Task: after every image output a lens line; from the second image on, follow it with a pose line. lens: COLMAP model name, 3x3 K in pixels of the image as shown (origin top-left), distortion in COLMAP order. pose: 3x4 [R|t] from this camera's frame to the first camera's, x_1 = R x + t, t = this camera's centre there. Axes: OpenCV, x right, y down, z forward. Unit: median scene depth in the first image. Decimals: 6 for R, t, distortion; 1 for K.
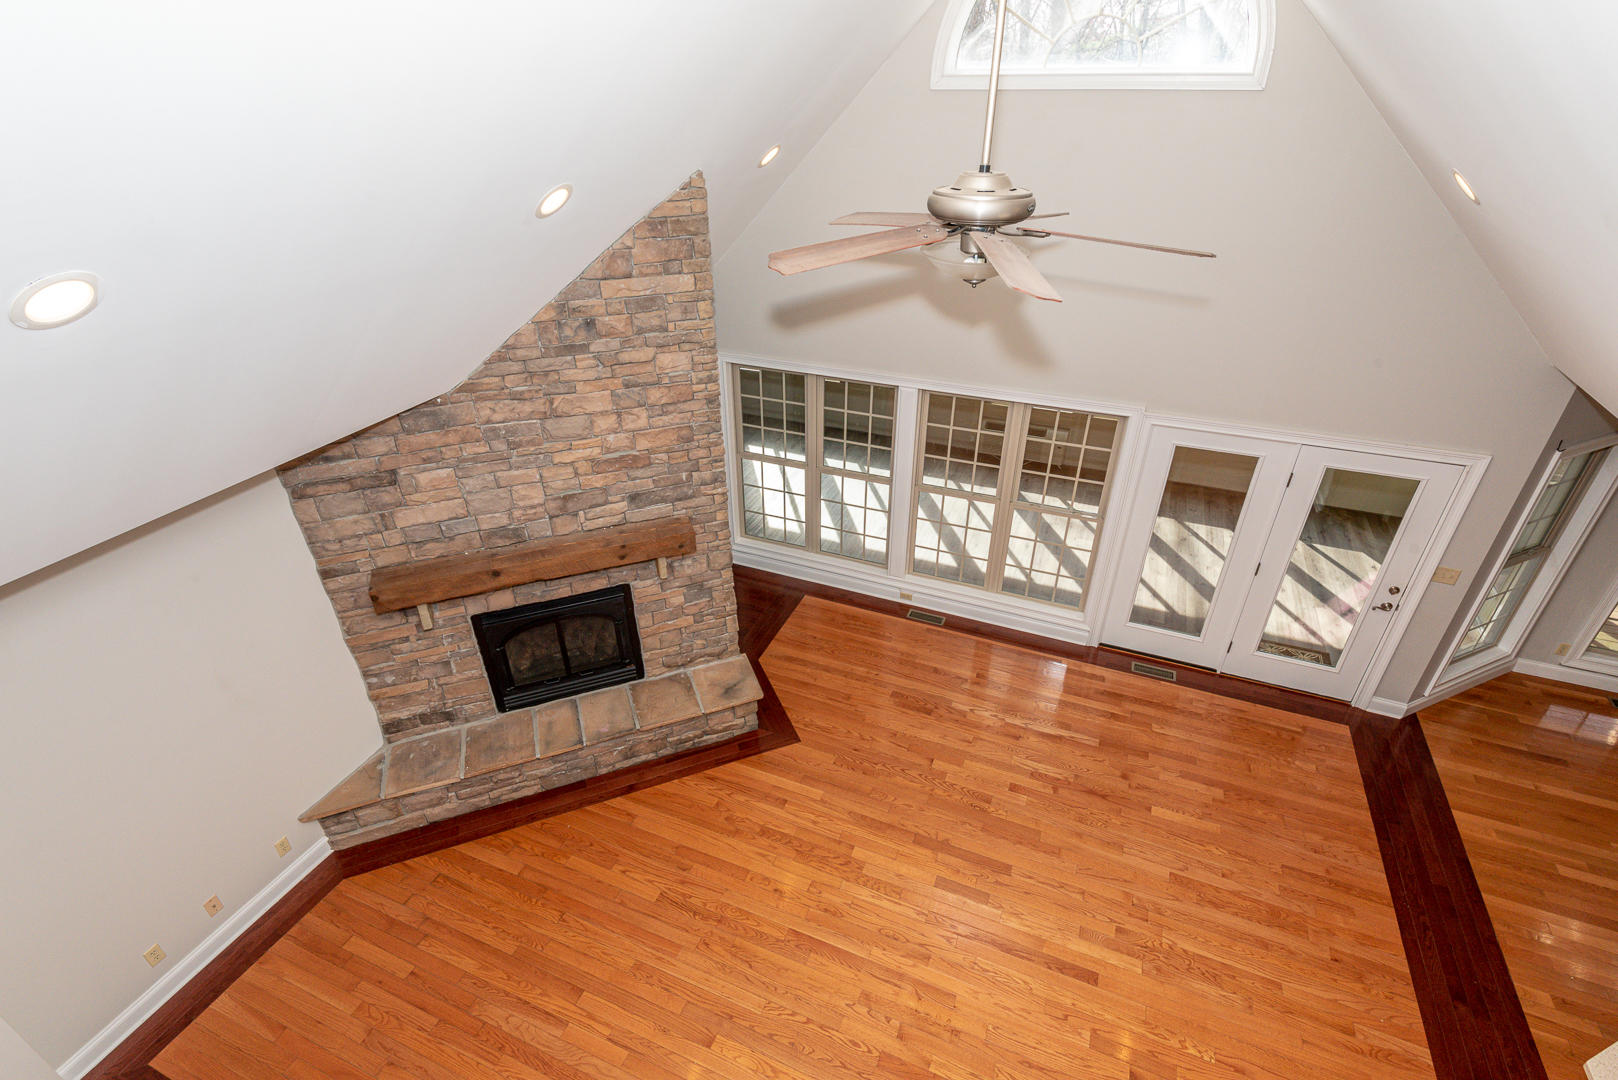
lens RADIAL K [[773.1, 0, 819.1], [0, 773.1, 535.9], [0, 0, 1]] dist [0.010442, -0.001132]
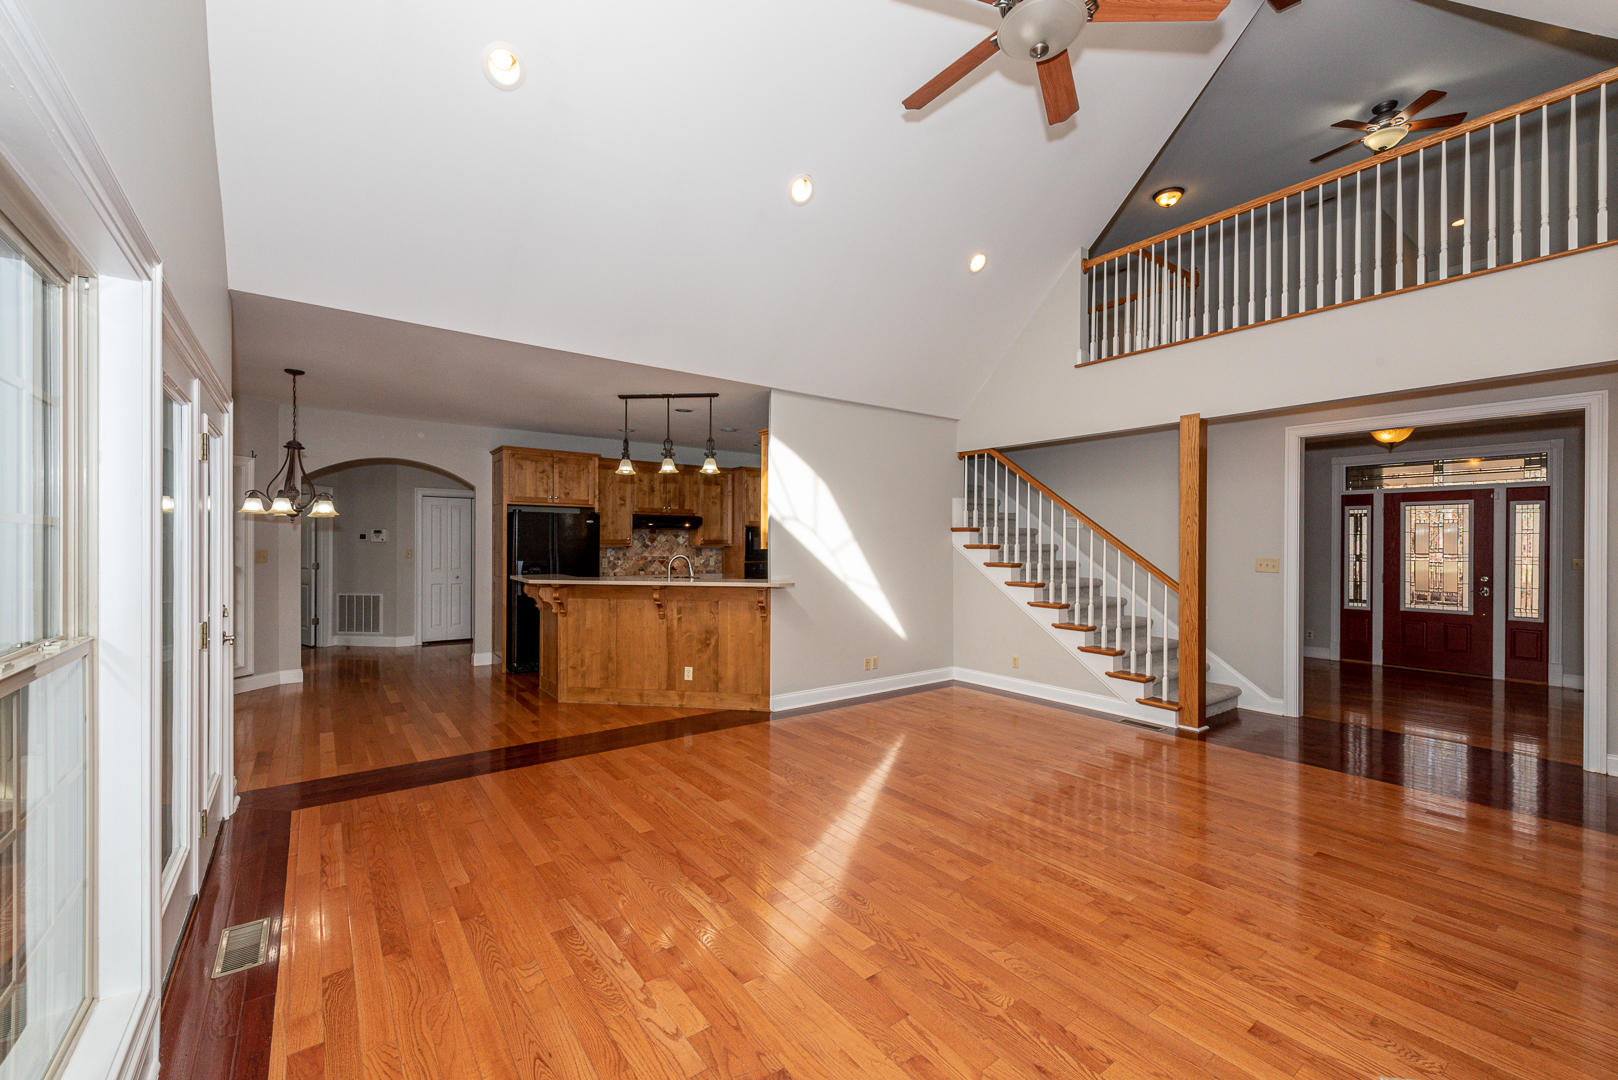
lens RADIAL K [[656.0, 0, 803.6], [0, 656.0, 550.0], [0, 0, 1]] dist [0.006650, -0.002559]
pose [[-0.849917, -0.013826, 0.526735, -0.023476], [0.266132, 0.851515, 0.451770, -0.129577], [-0.454769, 0.524148, -0.720037, 1.382523]]
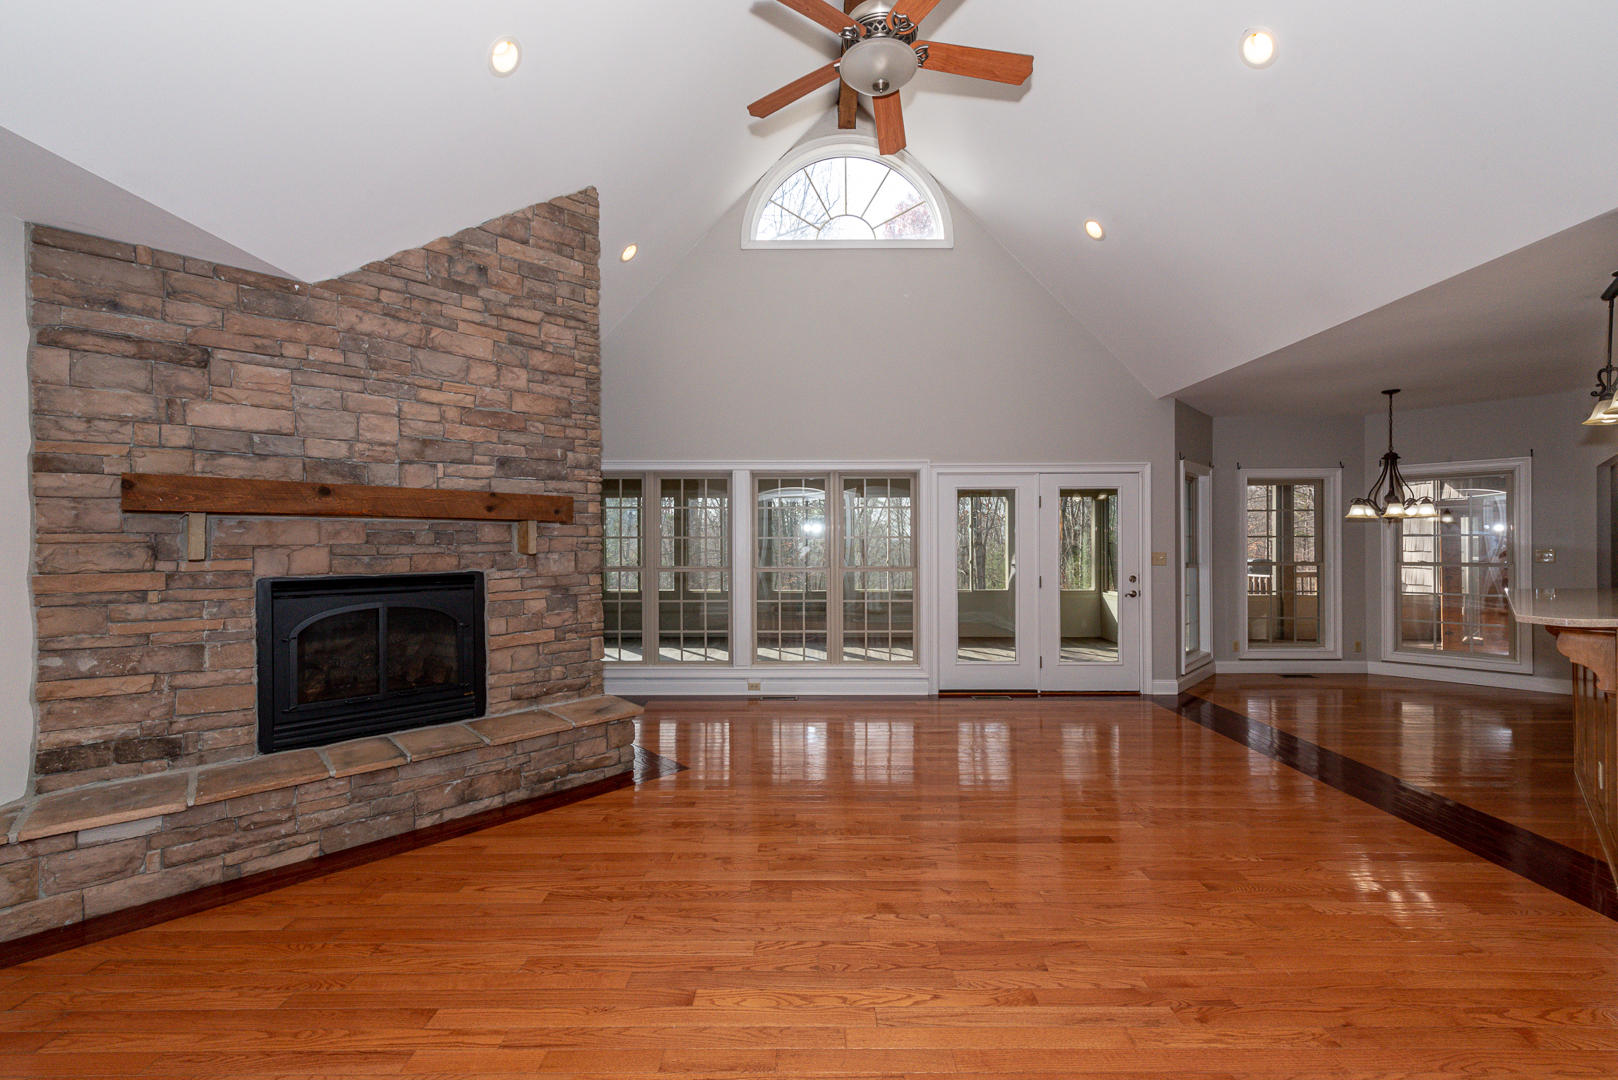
lens RADIAL K [[656.0, 0, 819.7], [0, 656.0, 541.9], [0, 0, 1]] dist [0.006650, -0.002559]
pose [[0.922499, -0.005689, 0.385957, -0.204682], [0.205440, 0.853745, -0.478450, 0.518042], [-0.326787, 0.520661, 0.788748, 0.317355]]
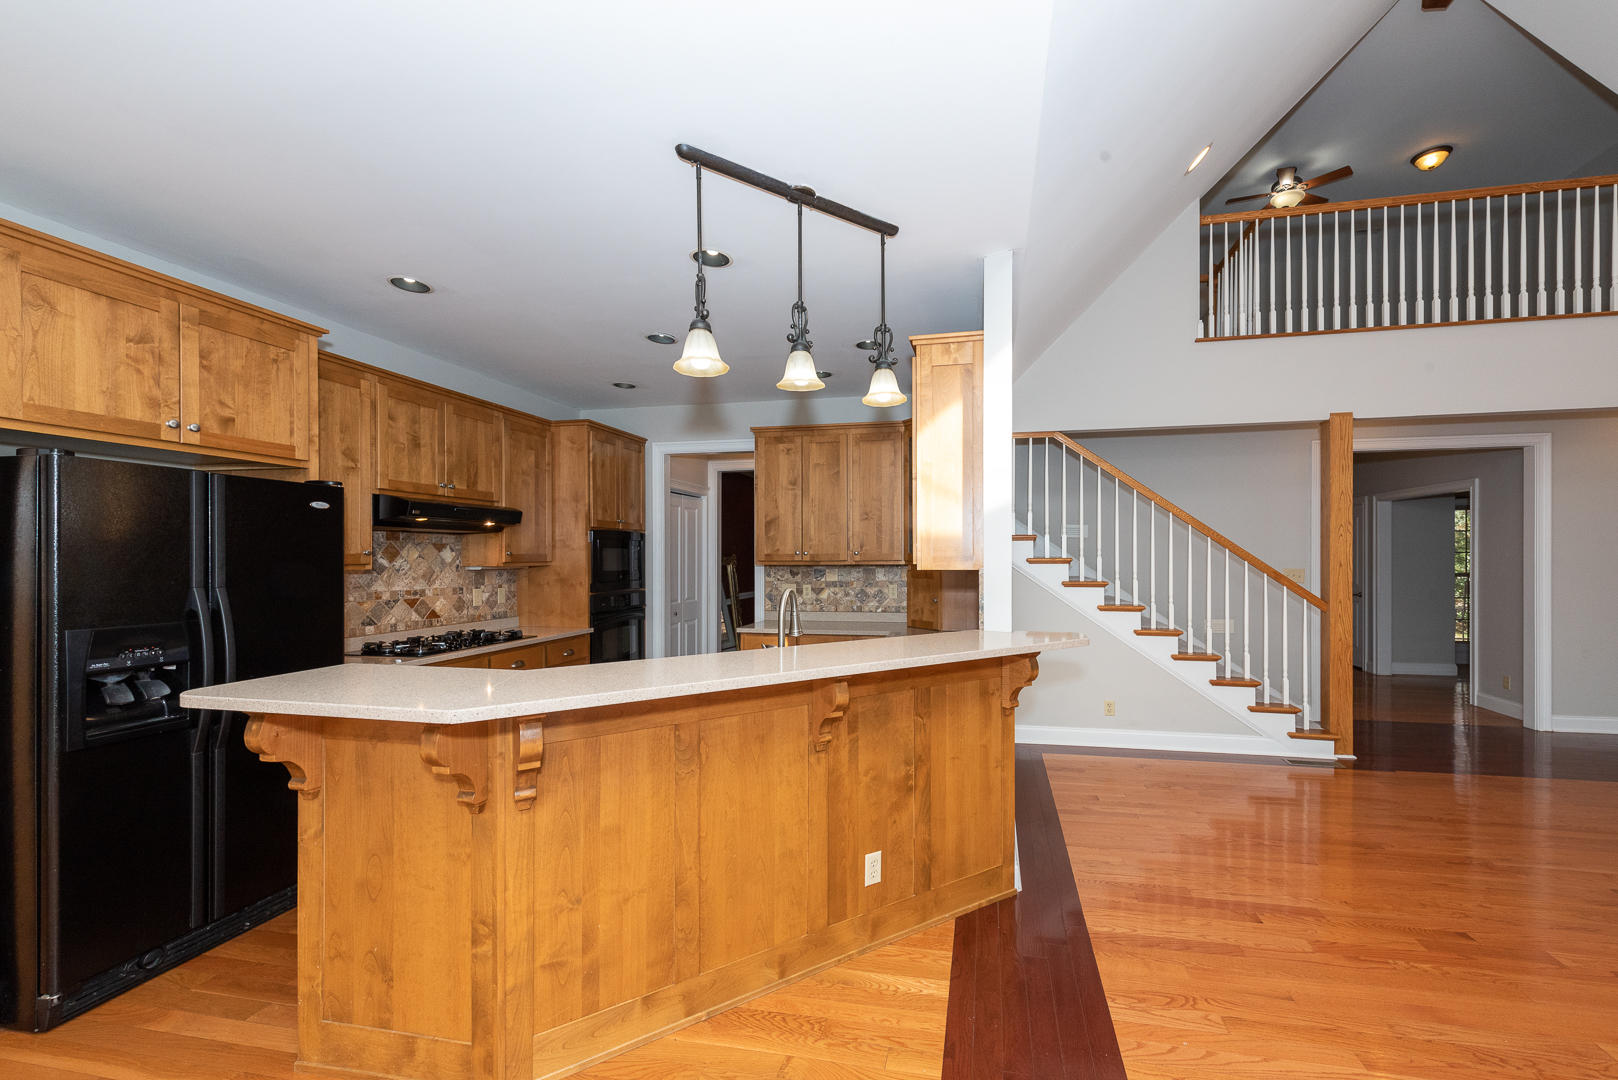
lens RADIAL K [[650.1, 0, 833.3], [0, 650.1, 559.6], [0, 0, 1]] dist [0.014037, -0.003011]
pose [[-0.982174, 0.001199, -0.187972, 0.936822], [-0.097096, 0.853016, 0.512774, 0.095699], [0.160958, 0.521884, -0.837693, 1.015017]]
